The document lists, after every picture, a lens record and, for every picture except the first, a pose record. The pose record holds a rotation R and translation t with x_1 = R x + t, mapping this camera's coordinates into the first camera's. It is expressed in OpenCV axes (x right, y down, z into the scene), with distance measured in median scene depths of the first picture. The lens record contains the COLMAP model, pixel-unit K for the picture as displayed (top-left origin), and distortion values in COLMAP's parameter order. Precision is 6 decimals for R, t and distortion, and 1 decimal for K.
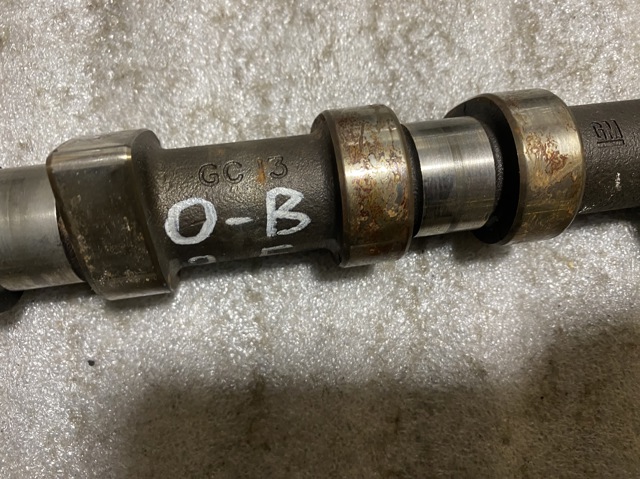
lens RADIAL K [[467.0, 0, 320.0], [0, 467.0, 239.5], [0, 0, 1]] dist [-0.029435, -0.000322]
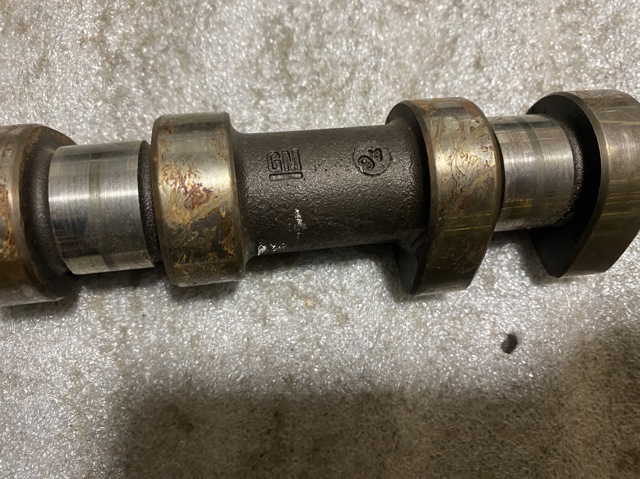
lens RADIAL K [[467.0, 0, 320.0], [0, 467.0, 239.5], [0, 0, 1]] dist [-0.029435, -0.000322]
pose [[0.998782, 0.013030, 0.047595, 0.537112], [-0.011791, 0.999587, -0.026221, -0.049768], [-0.047916, 0.025628, 0.998523, 0.091352]]
